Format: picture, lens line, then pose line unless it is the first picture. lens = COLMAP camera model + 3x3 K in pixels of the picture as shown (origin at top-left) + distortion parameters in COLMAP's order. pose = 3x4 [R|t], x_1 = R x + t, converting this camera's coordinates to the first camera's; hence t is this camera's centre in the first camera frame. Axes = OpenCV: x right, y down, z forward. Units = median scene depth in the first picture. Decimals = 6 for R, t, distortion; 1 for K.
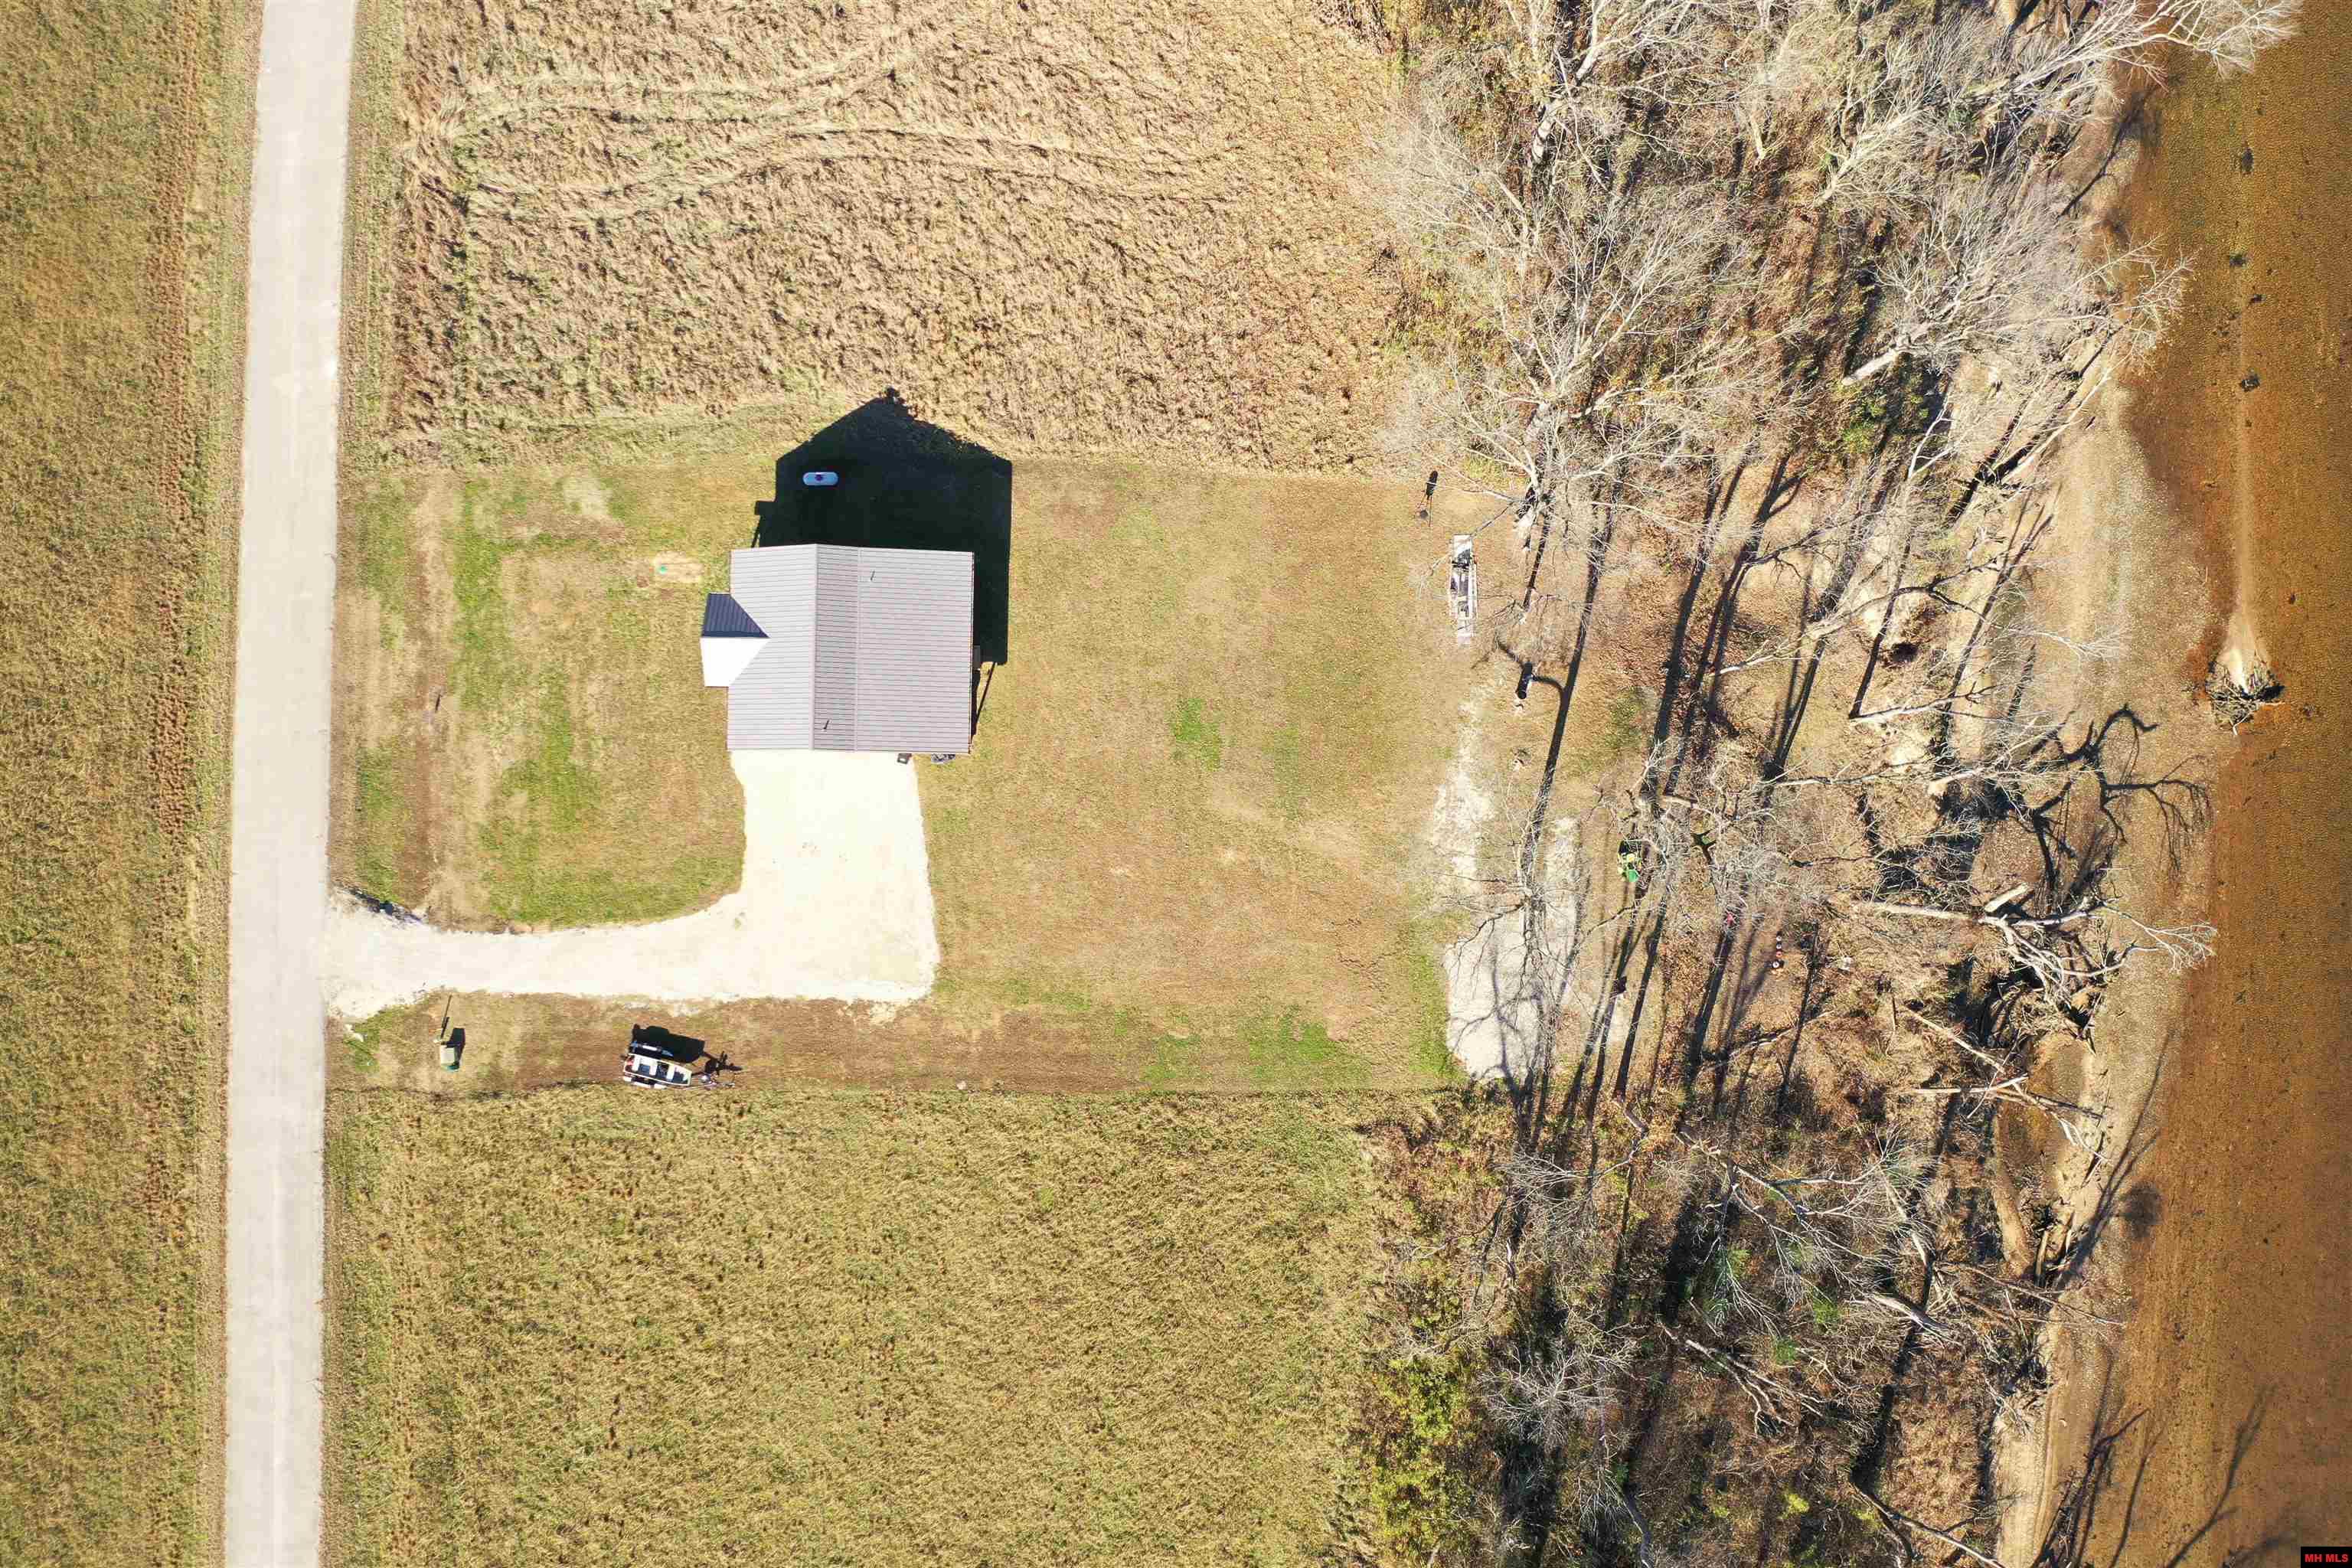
lens RADIAL K [[1828.4, 0, 1166.2], [0, 1828.4, 777.6], [0, 0, 1]] dist [0.003905, 0.002349]
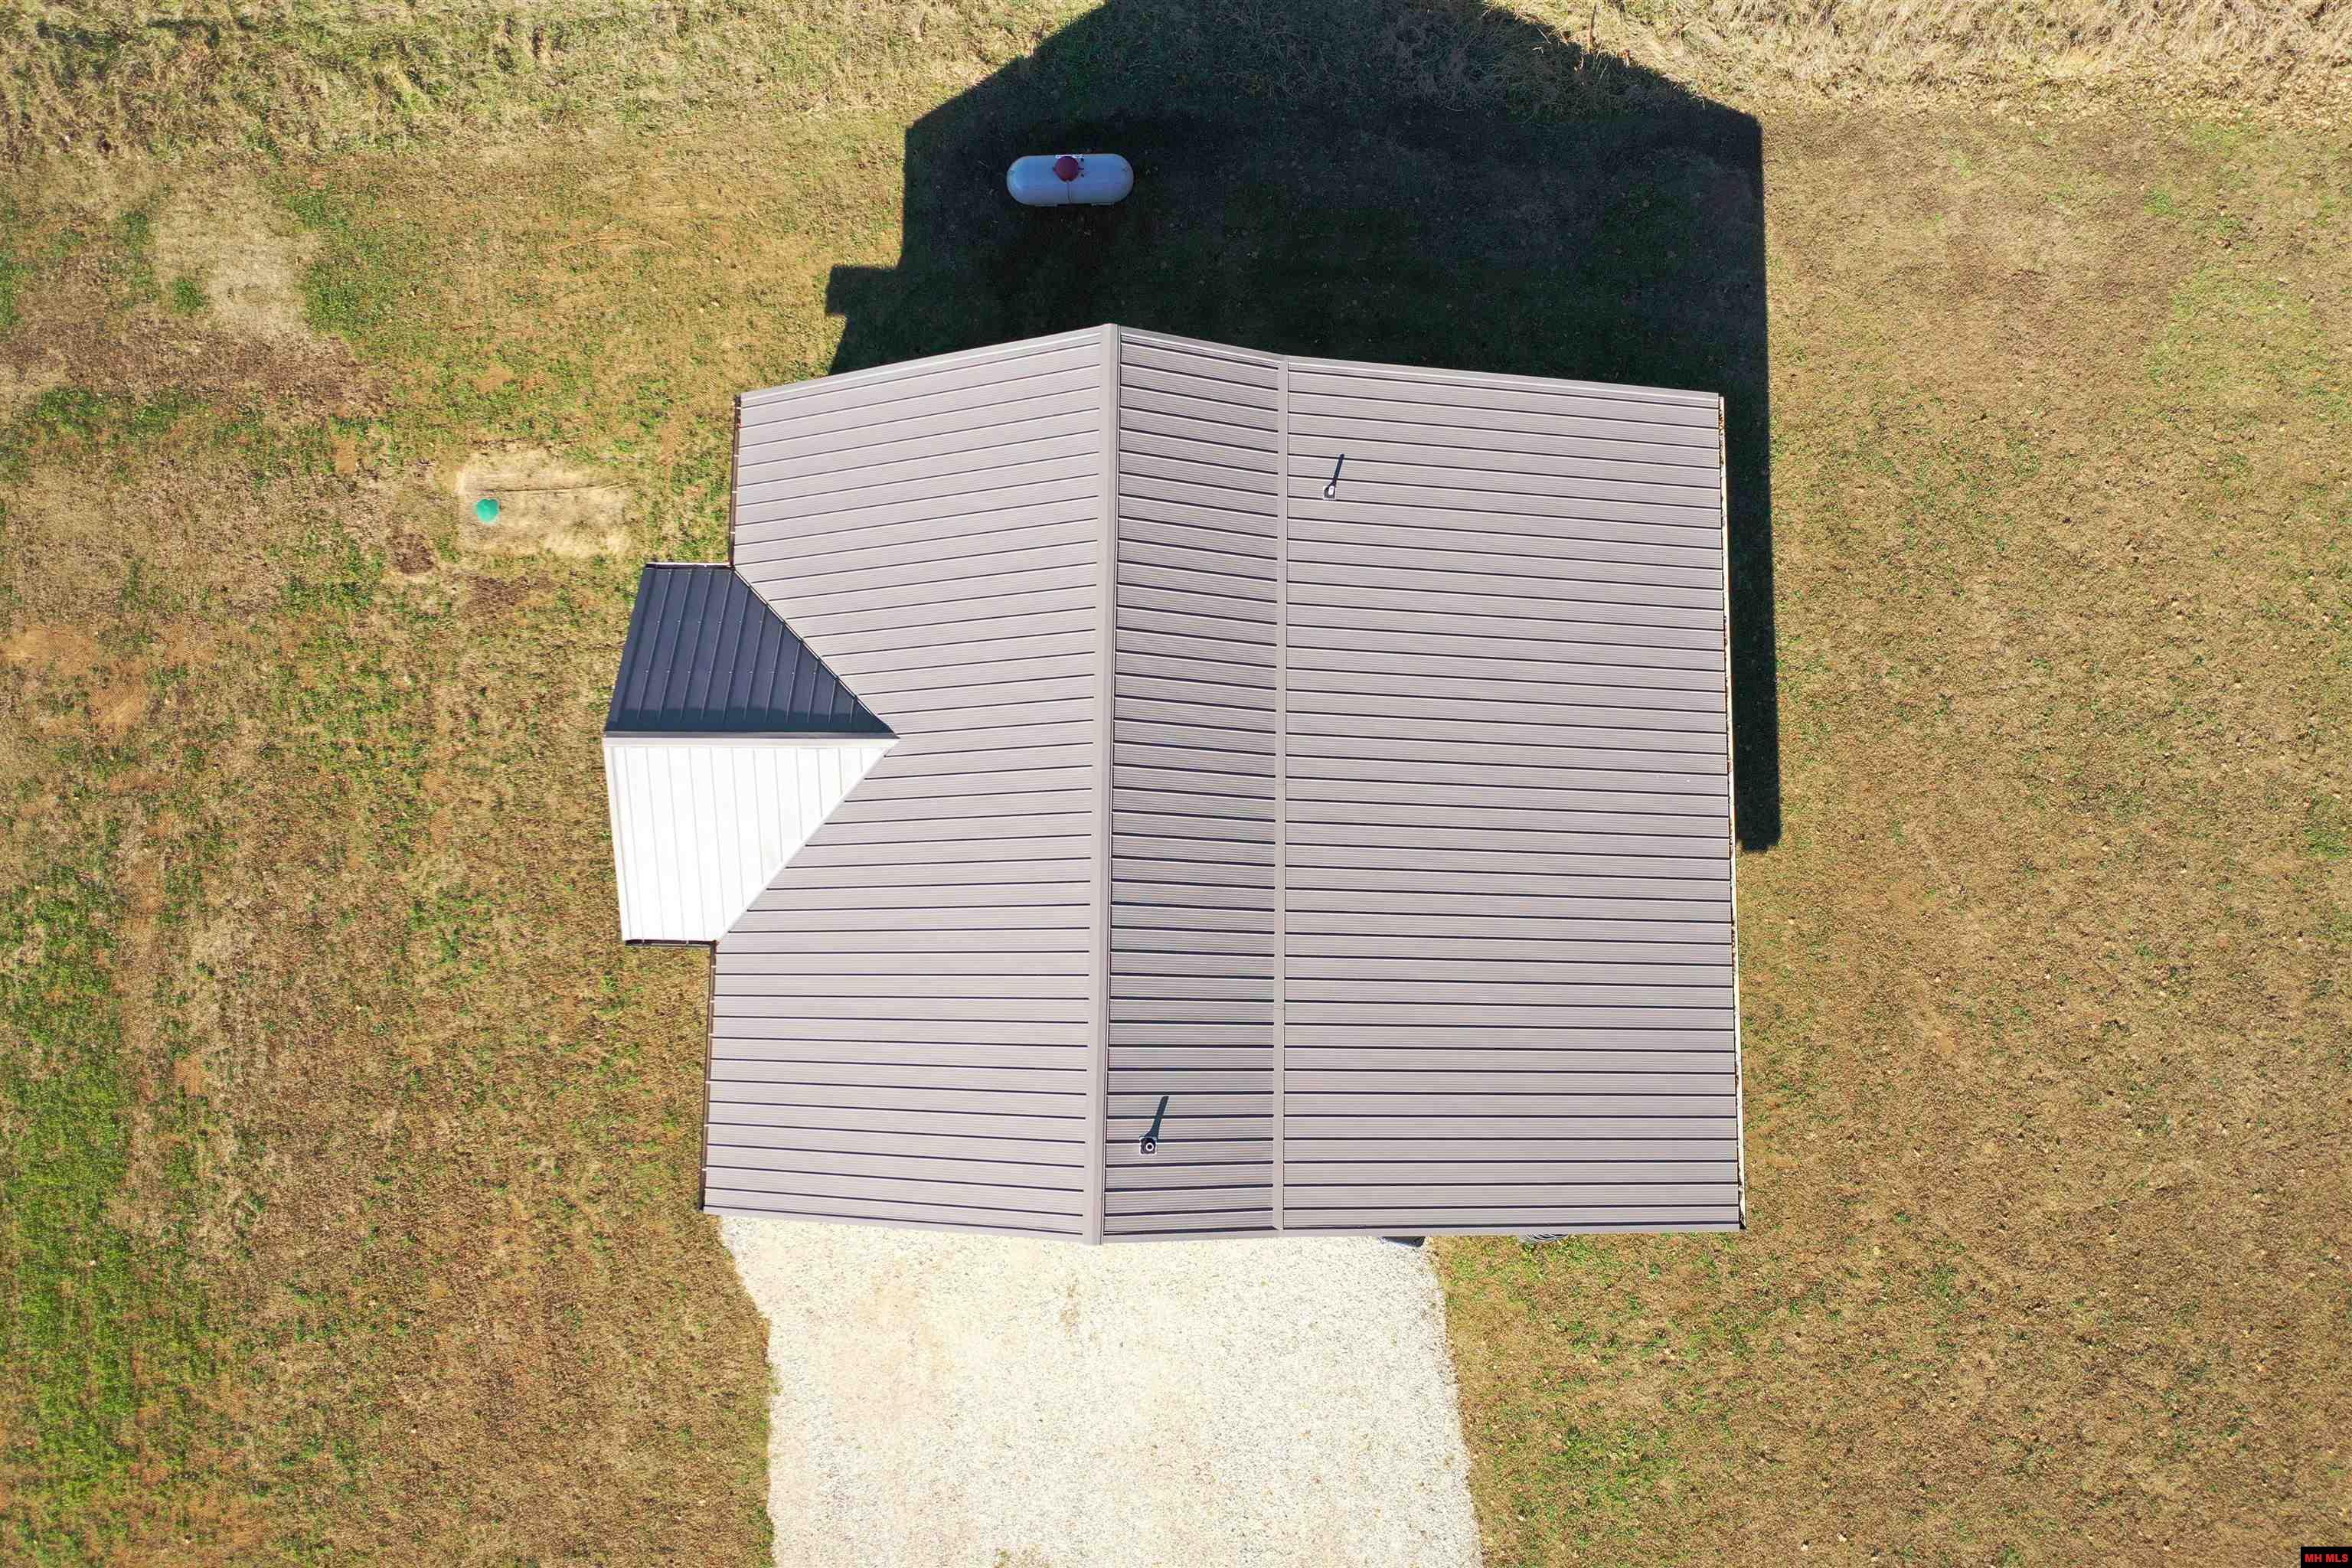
lens RADIAL K [[1828.4, 0, 1166.2], [0, 1828.4, 777.6], [0, 0, 1]] dist [0.003905, 0.002349]
pose [[0.999994, -0.002855, 0.001766, -0.175162], [0.003034, 0.993807, -0.111081, -0.042876], [-0.001438, 0.111086, 0.993810, 0.735357]]
